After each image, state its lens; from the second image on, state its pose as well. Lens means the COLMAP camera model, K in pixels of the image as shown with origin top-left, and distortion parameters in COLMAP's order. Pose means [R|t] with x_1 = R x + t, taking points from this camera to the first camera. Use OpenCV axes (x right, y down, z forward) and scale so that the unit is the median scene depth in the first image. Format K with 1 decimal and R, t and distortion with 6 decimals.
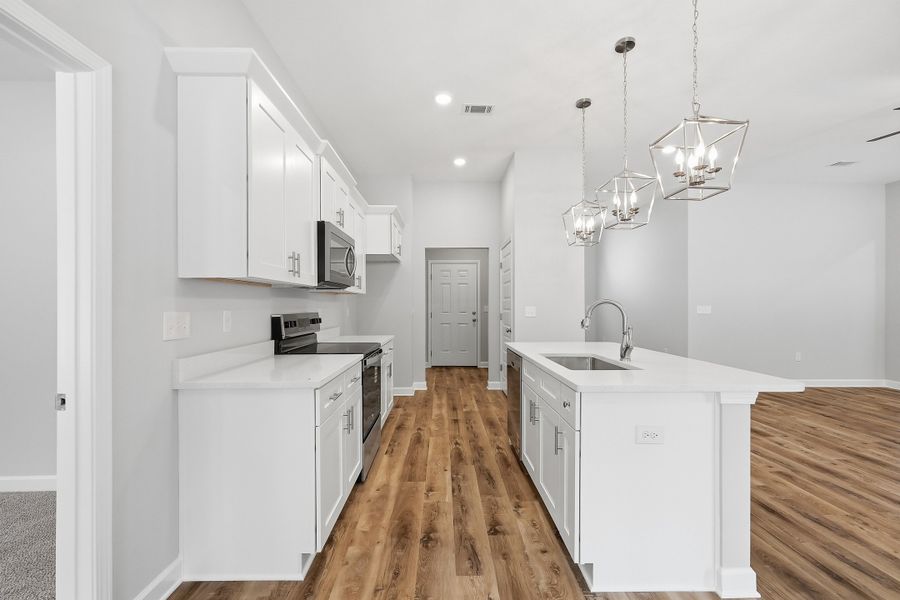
lens RADIAL K [[389.4, 0, 451.7], [0, 389.4, 303.2], [0, 0, 1]] dist [-0.001179, -0.000262]
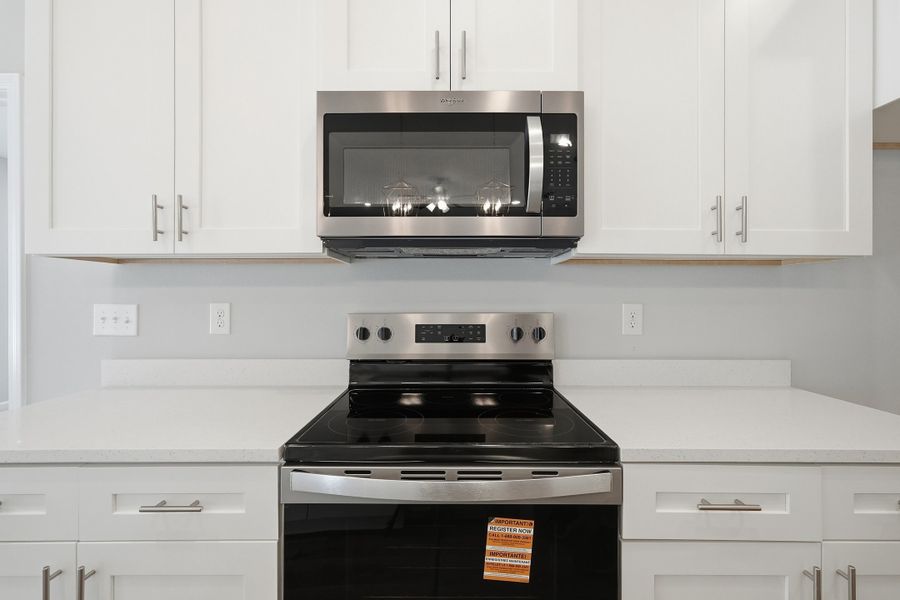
lens RADIAL K [[389.4, 0, 451.7], [0, 389.4, 296.7], [0, 0, 1]] dist [-0.001179, -0.000262]
pose [[-0.035606, -0.011311, -0.999302, 0.115739], [0.004244, 0.999925, -0.011469, 0.018400], [0.999357, -0.004649, -0.035555, 1.613984]]
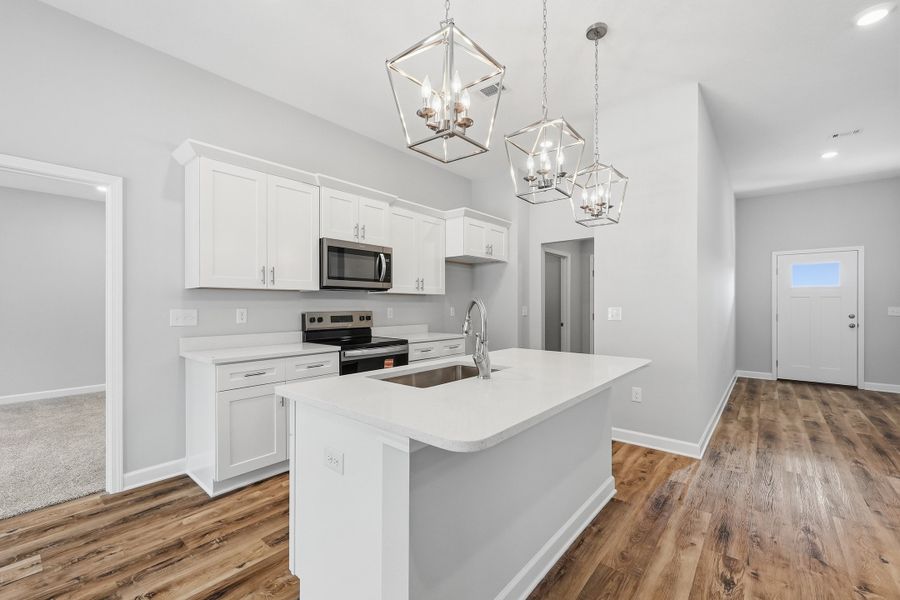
lens RADIAL K [[389.4, 0, 454.0], [0, 389.4, 303.2], [0, 0, 1]] dist [-0.001179, -0.000262]
pose [[0.744312, -0.001742, -0.667830, 1.137473], [0.003823, 0.999991, 0.001652, -0.001531], [0.667821, -0.003783, 0.744312, 0.488910]]
